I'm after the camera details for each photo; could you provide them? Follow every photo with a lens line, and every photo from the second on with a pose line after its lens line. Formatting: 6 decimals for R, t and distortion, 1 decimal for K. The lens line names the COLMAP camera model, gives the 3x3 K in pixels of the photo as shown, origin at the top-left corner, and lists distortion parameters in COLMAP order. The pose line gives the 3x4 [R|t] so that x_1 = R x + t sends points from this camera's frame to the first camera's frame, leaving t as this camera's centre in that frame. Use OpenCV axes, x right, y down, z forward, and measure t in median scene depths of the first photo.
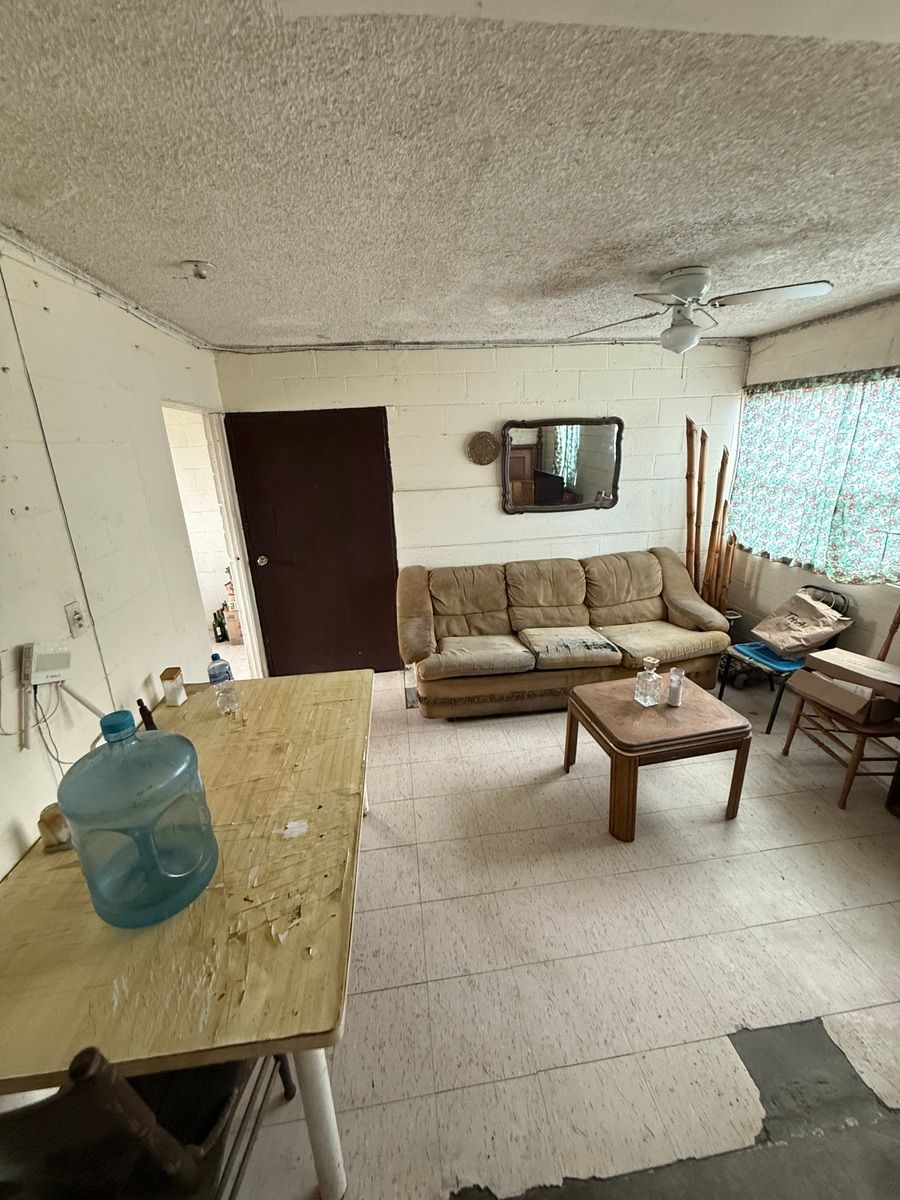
lens RADIAL K [[475.7, 0, 452.9], [0, 475.7, 601.7], [0, 0, 1]] dist [-0.001825, 0.000295]
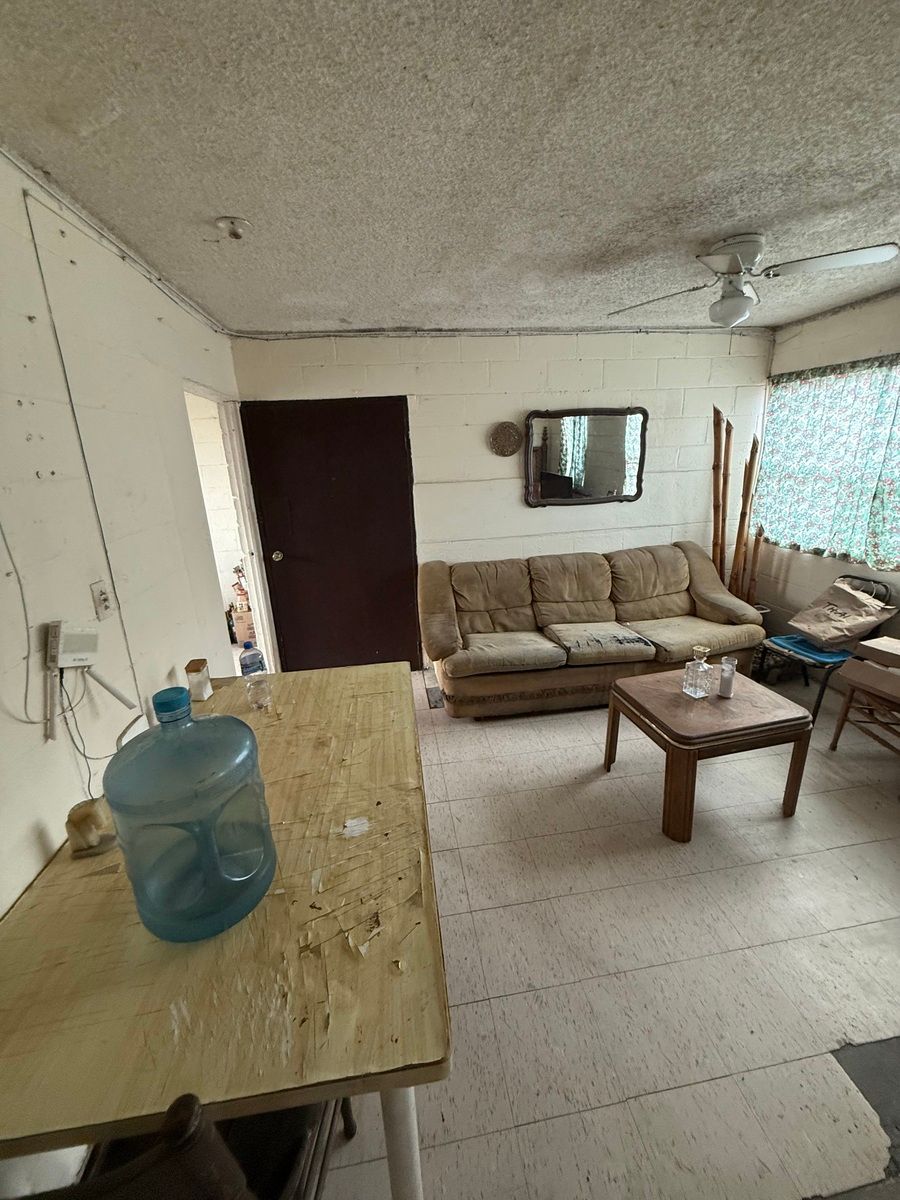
lens RADIAL K [[475.7, 0, 453.6], [0, 475.7, 600.9], [0, 0, 1]] dist [-0.001825, 0.000295]
pose [[0.999842, -0.008542, 0.015583, -0.105785], [0.008894, 0.999705, -0.022611, 0.050657], [-0.015385, 0.022746, 0.999623, 0.064620]]
